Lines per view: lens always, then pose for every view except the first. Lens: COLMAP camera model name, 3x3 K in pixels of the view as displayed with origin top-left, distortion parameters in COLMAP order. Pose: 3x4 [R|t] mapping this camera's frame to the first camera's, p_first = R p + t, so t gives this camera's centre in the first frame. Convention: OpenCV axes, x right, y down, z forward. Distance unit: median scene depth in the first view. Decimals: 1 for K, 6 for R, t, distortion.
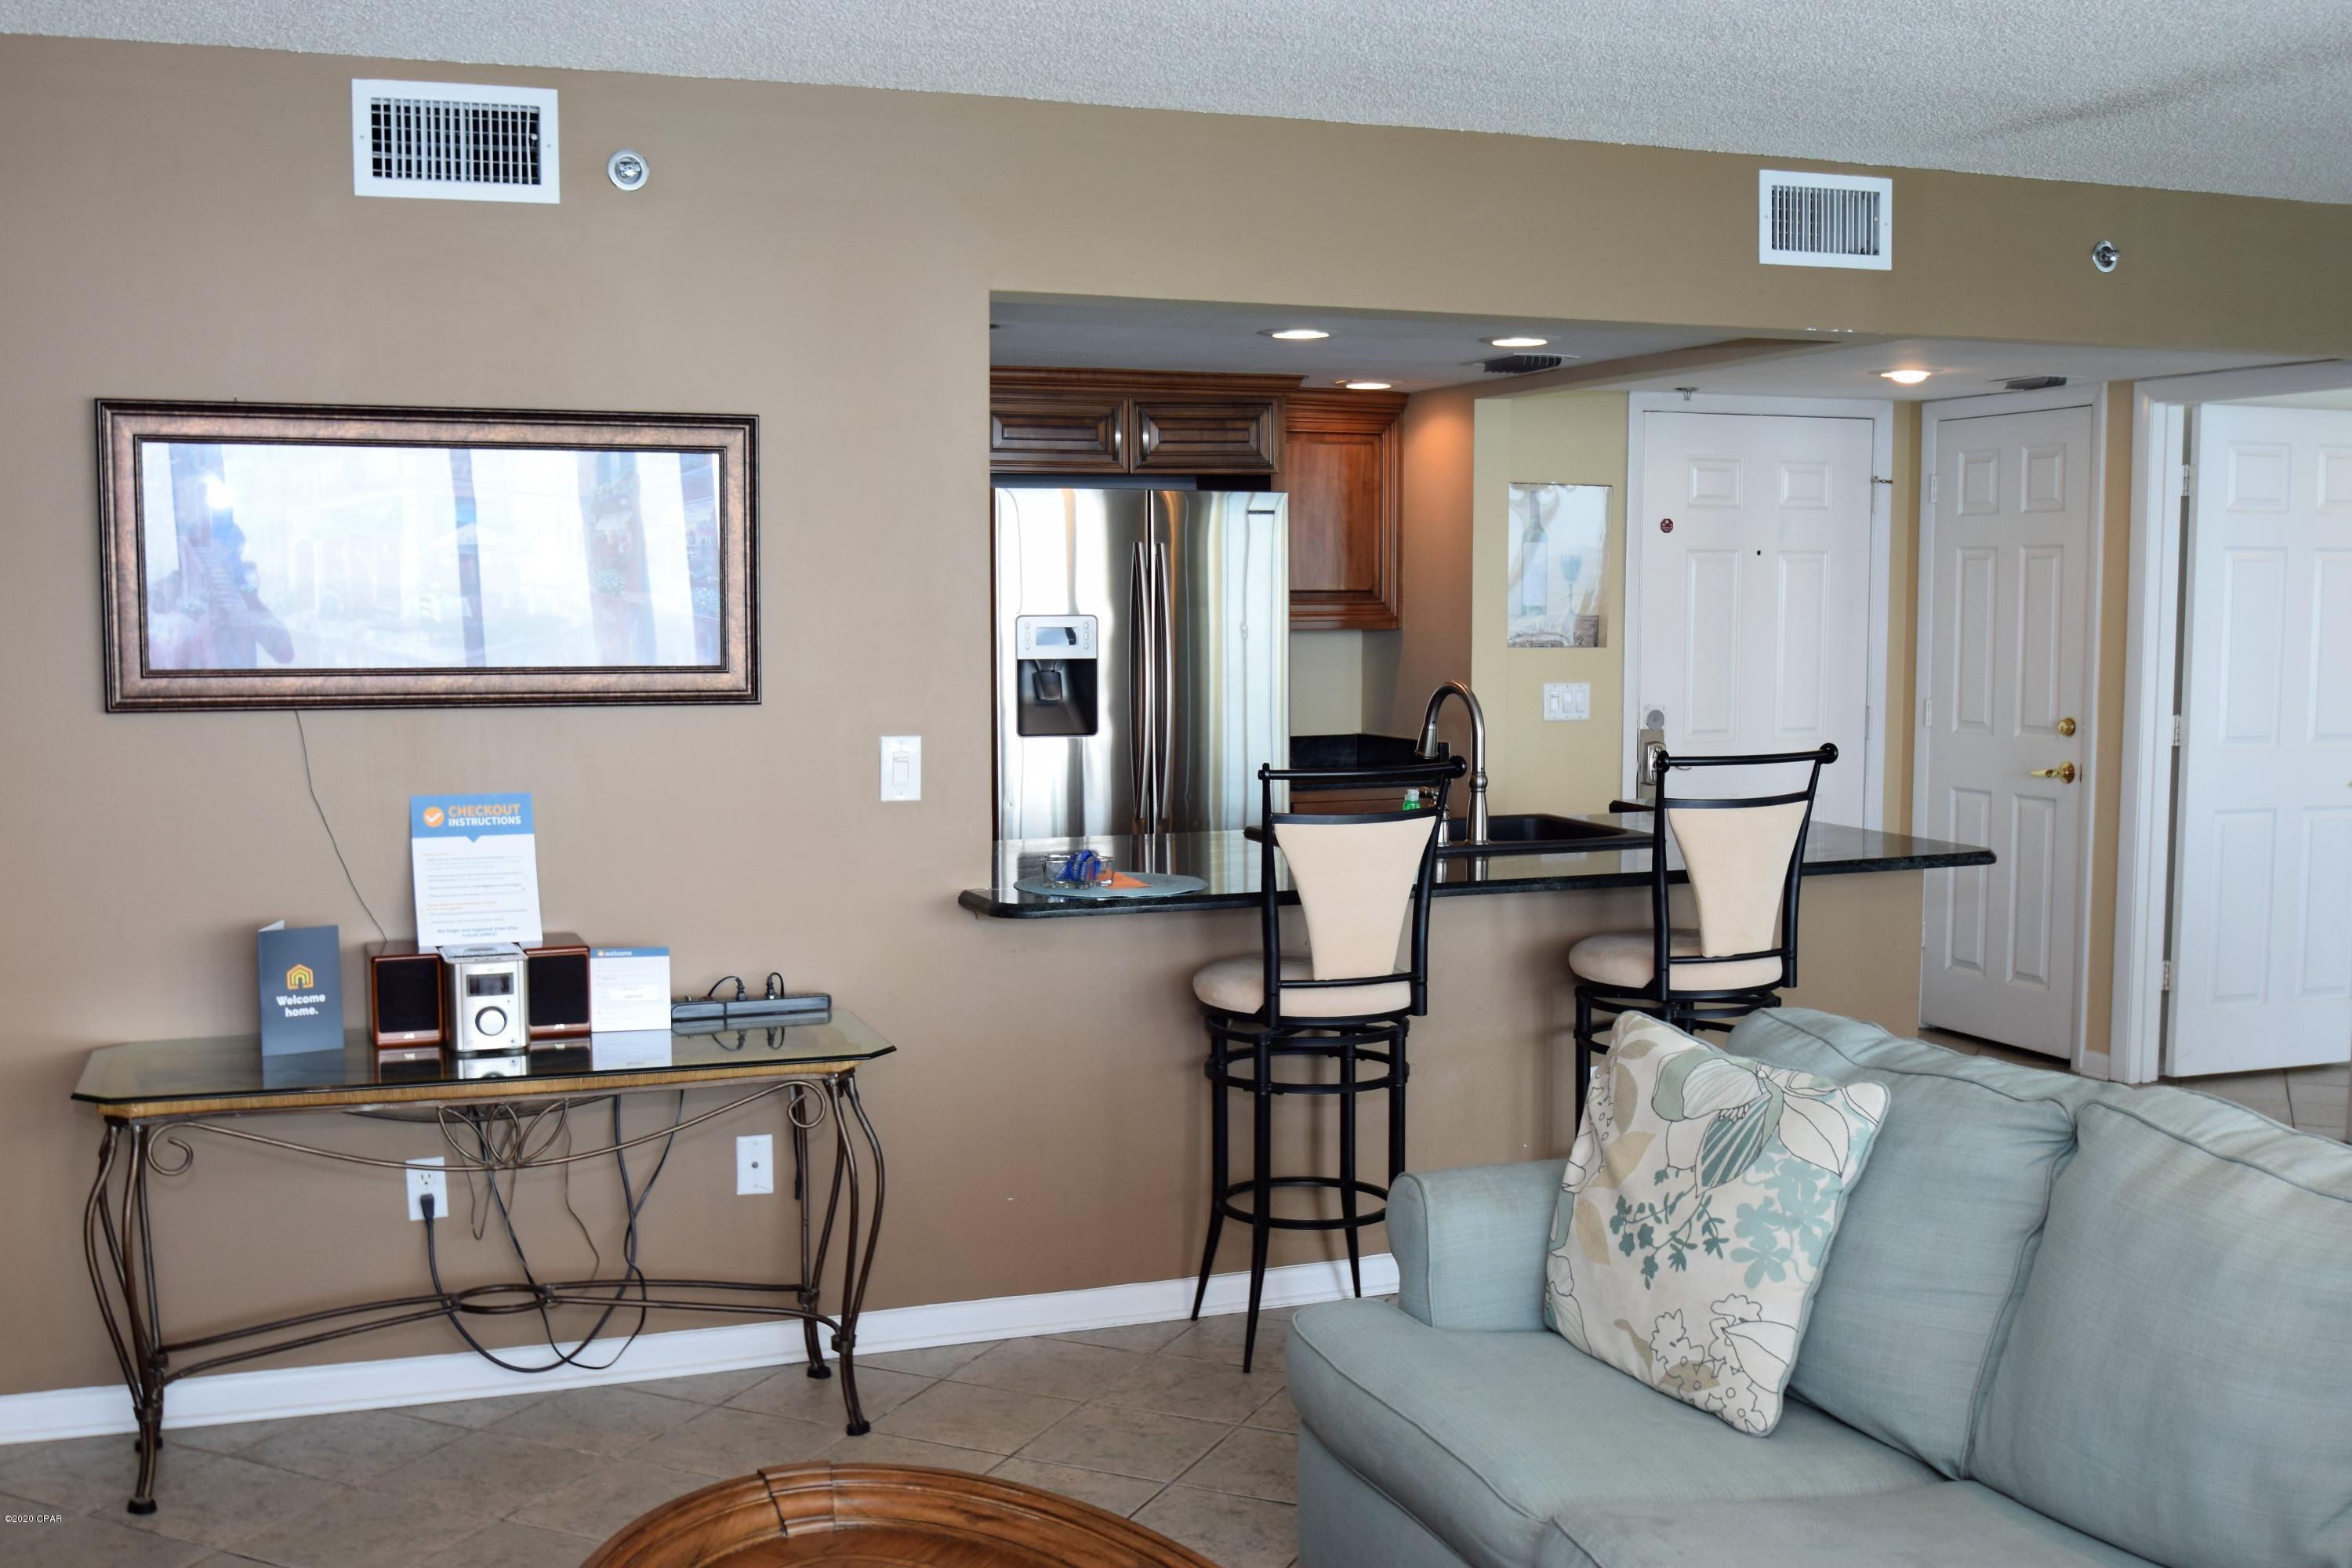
lens RADIAL K [[2351.3, 0, 1174.1], [0, 2351.3, 784.0], [0, 0, 1]] dist [-0.071439, 0.000000]
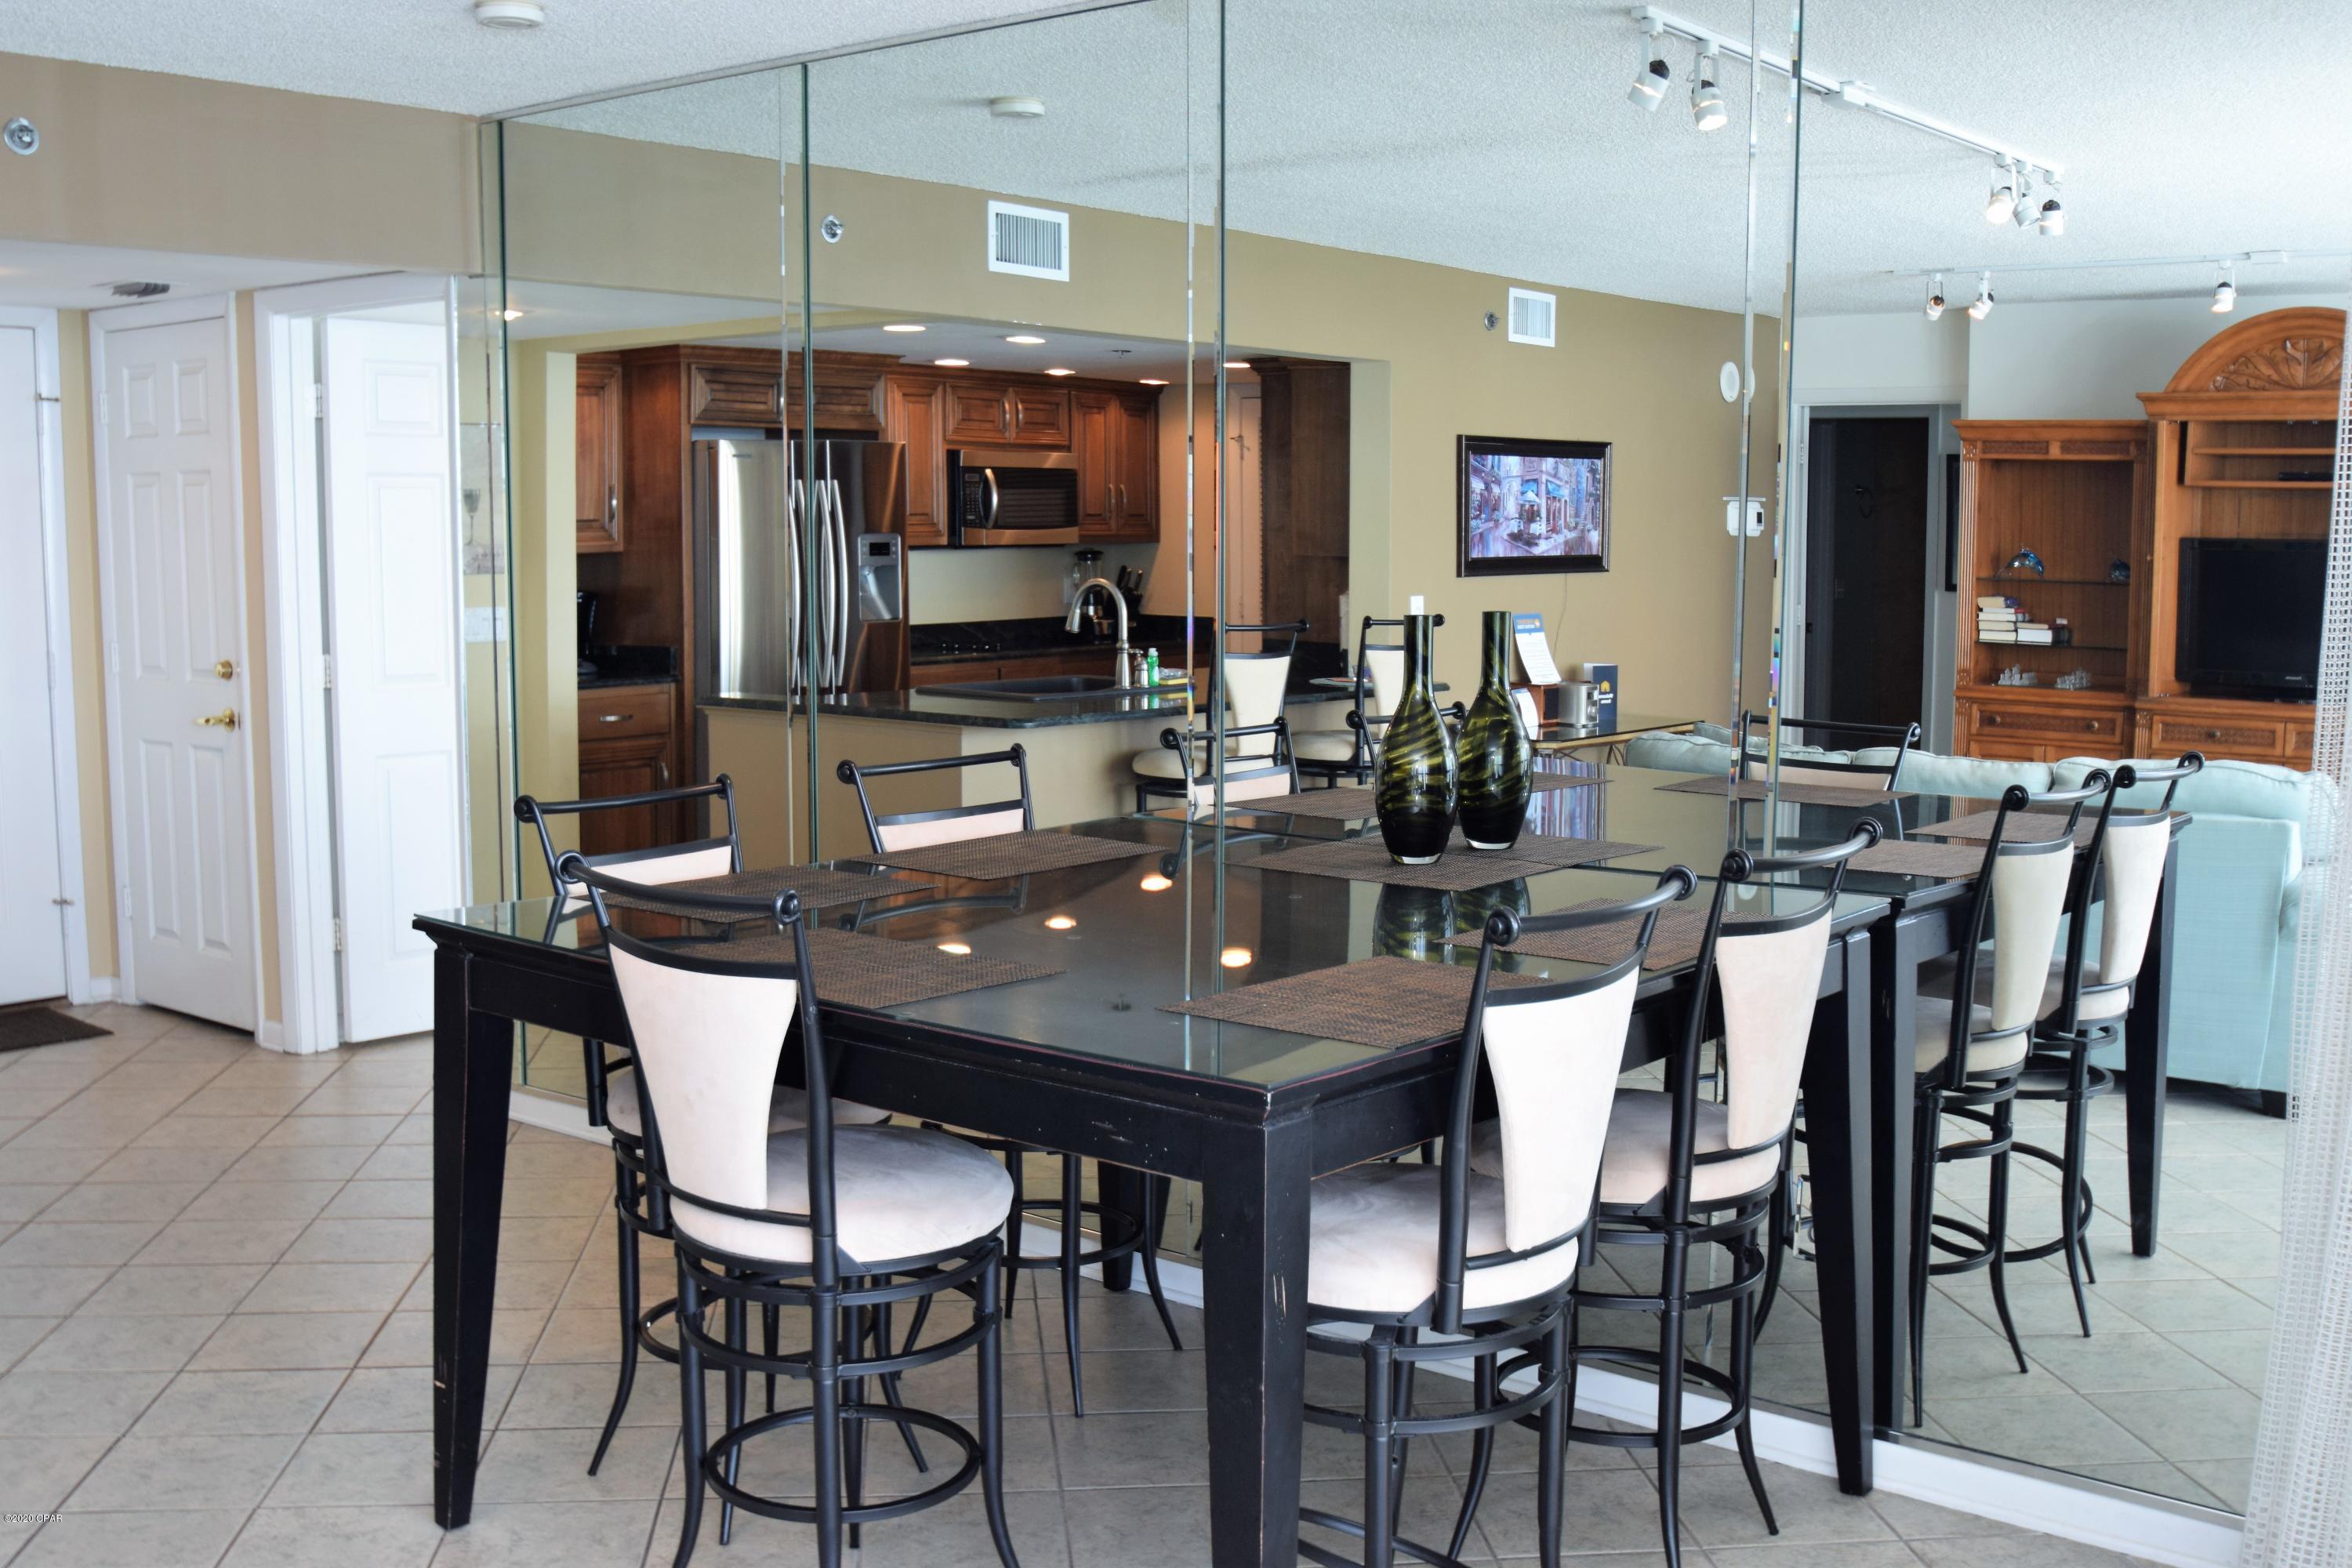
lens RADIAL K [[2351.3, 0, 1178.1], [0, 2351.3, 783.6], [0, 0, 1]] dist [-0.071439, 0.000000]
pose [[0.878616, -0.045339, 0.475373, 0.277601], [0.032747, 0.998860, 0.034740, 0.000583], [-0.476406, -0.014956, 0.879098, 0.018729]]
